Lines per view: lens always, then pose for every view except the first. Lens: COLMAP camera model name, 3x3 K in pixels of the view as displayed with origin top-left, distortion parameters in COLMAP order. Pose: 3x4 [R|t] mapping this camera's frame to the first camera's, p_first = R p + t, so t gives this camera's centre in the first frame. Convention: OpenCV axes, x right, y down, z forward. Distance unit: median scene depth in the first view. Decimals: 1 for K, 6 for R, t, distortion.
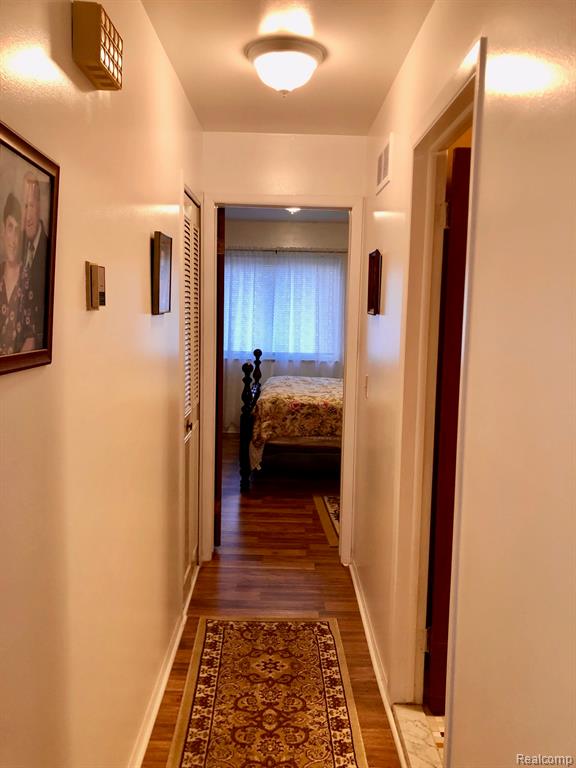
lens RADIAL K [[634.4, 0, 287.6], [0, 634.4, 383.5], [0, 0, 1]] dist [0.018263, 0.008244]
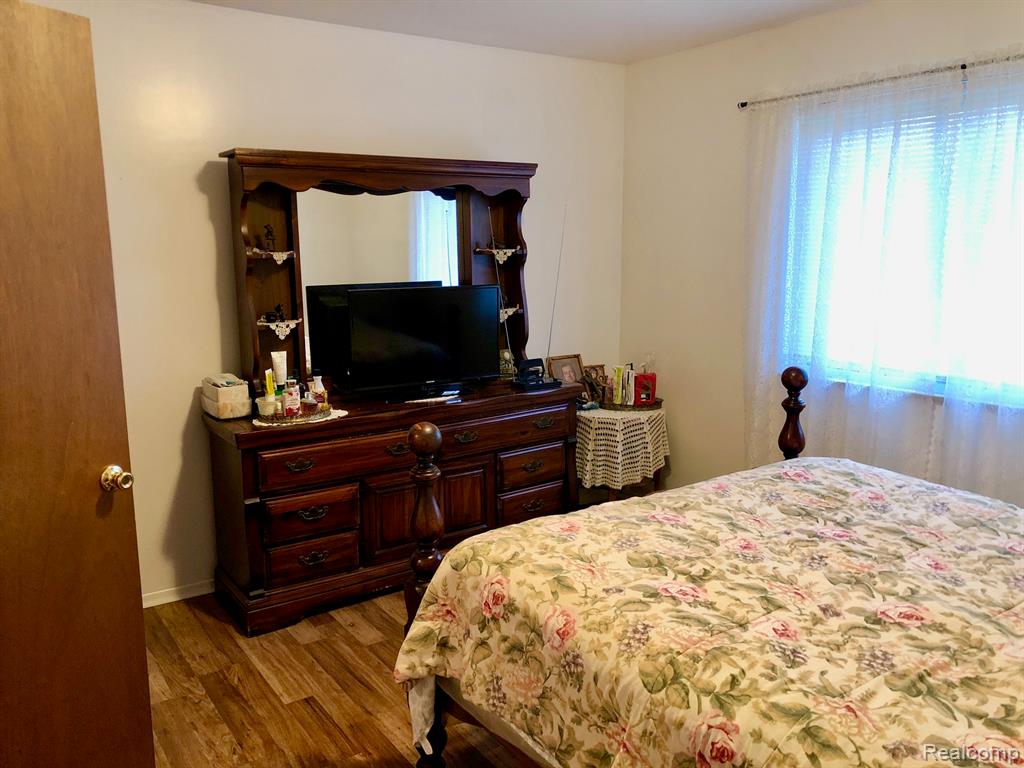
lens RADIAL K [[845.8, 0, 512.7], [0, 845.8, 382.3], [0, 0, 1]] dist [0.018263, 0.008244]
pose [[0.561720, 0.121979, -0.818286, 0.316526], [-0.083102, 0.992388, 0.090885, -0.097518], [0.823143, 0.016950, 0.567581, 0.788644]]
